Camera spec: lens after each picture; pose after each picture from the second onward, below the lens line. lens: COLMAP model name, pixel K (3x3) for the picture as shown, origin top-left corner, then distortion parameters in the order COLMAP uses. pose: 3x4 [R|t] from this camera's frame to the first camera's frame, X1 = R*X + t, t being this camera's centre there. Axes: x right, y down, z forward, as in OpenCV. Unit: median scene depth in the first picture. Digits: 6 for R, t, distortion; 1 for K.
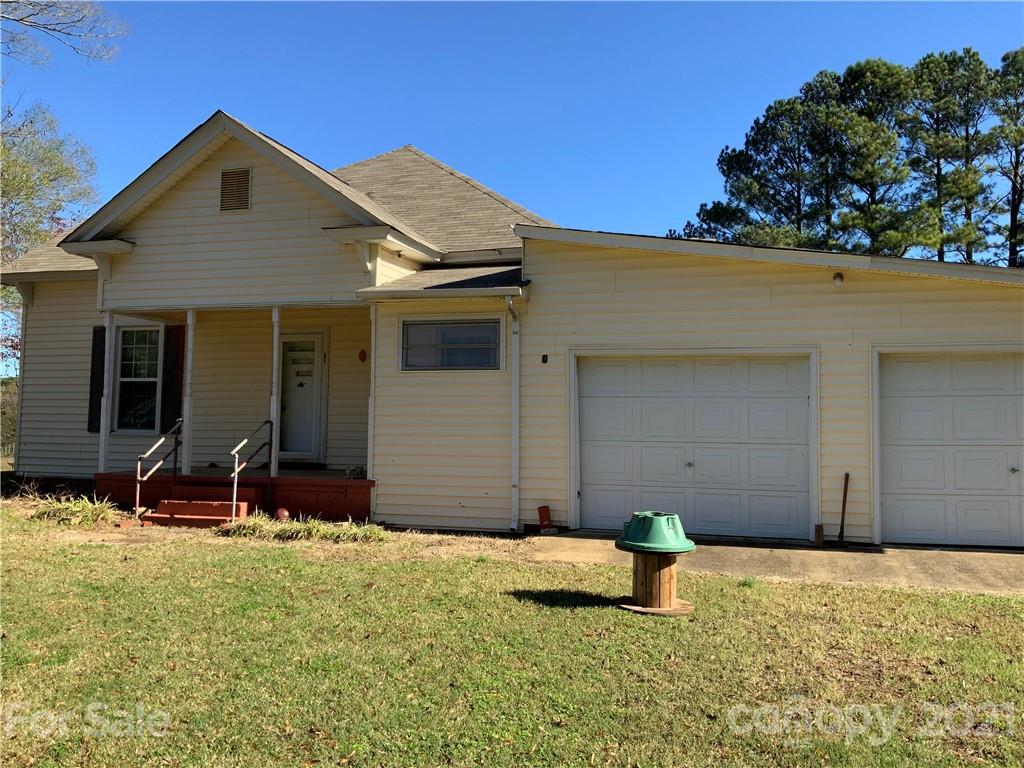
lens RADIAL K [[830.2, 0, 511.6], [0, 830.2, 382.7], [0, 0, 1]] dist [0.035916, -0.028979]
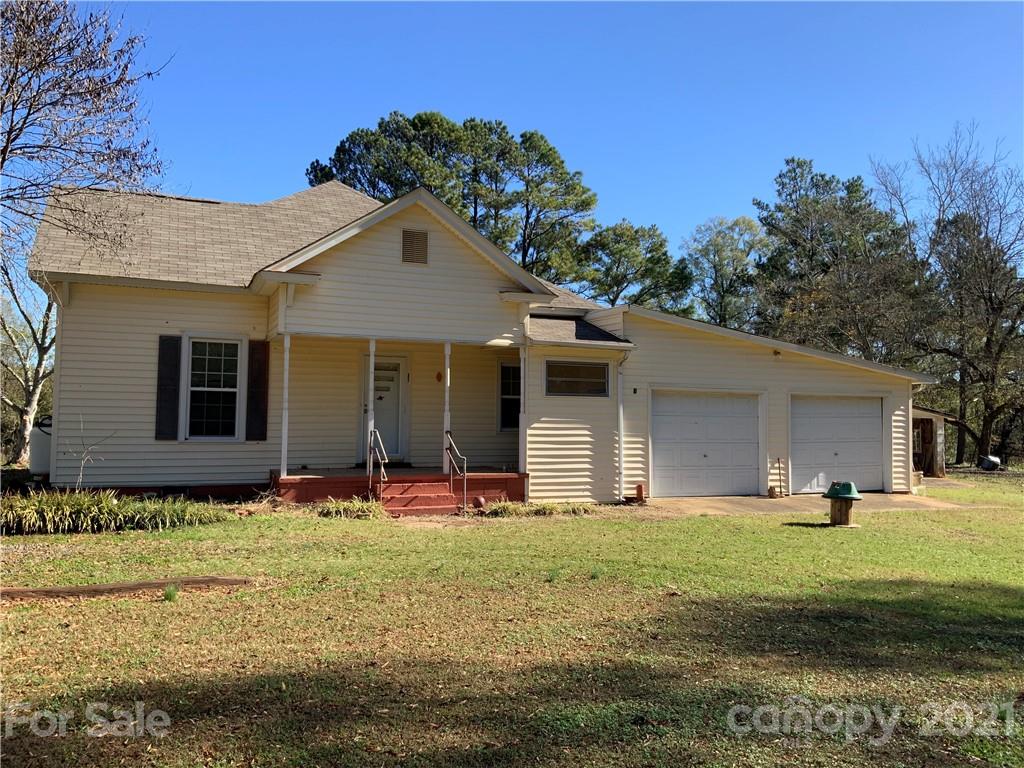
lens RADIAL K [[830.2, 0, 514.5], [0, 830.2, 383.2], [0, 0, 1]] dist [0.035916, -0.028979]
pose [[0.786314, 0.027740, 0.617204, -0.802846], [-0.037693, 0.999285, 0.003108, -0.029143], [-0.616676, -0.025708, 0.786797, -0.065012]]
